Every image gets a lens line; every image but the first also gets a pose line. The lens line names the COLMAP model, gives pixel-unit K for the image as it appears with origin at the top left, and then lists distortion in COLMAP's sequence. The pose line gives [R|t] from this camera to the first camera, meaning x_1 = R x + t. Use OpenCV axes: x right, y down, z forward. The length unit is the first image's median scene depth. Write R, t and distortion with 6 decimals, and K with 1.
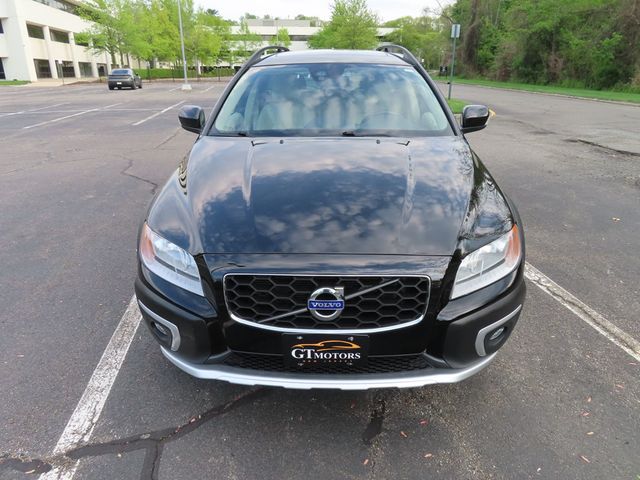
lens RADIAL K [[463.0, 0, 318.1], [0, 463.0, 238.4], [0, 0, 1]] dist [-0.014629, 0.019725]
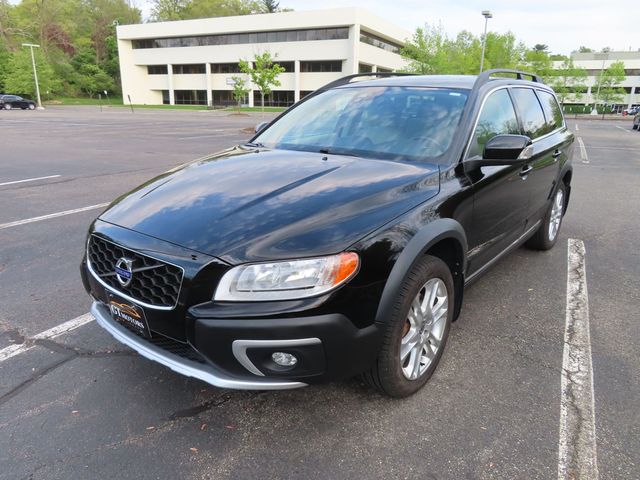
lens RADIAL K [[463.0, 0, 318.1], [0, 463.0, 238.4], [0, 0, 1]] dist [-0.014629, 0.019725]
pose [[0.806379, 0.188473, -0.560563, 0.523275], [-0.226428, 0.974026, 0.001768, -0.028546], [0.546336, 0.125502, 0.828110, 0.132890]]
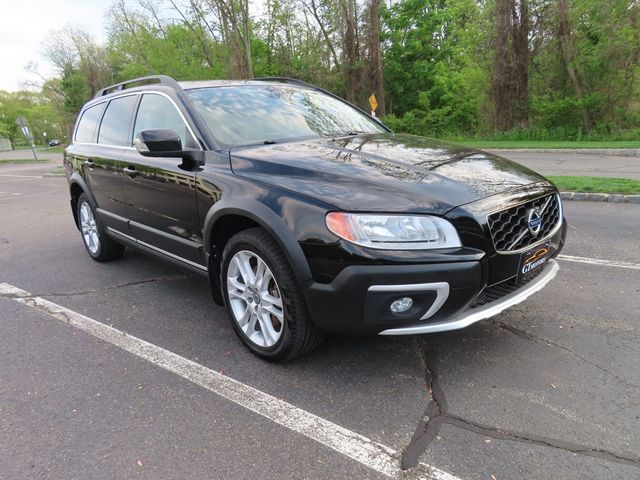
lens RADIAL K [[514.2, 0, 320.0], [0, 514.2, 240.0], [0, 0, 1]] dist [-0.006157, 0.000232]
pose [[0.694388, -0.219409, 0.685336, -0.650811], [0.338774, 0.939915, -0.042336, 0.050051], [-0.634869, 0.261571, 0.726995, 0.197178]]
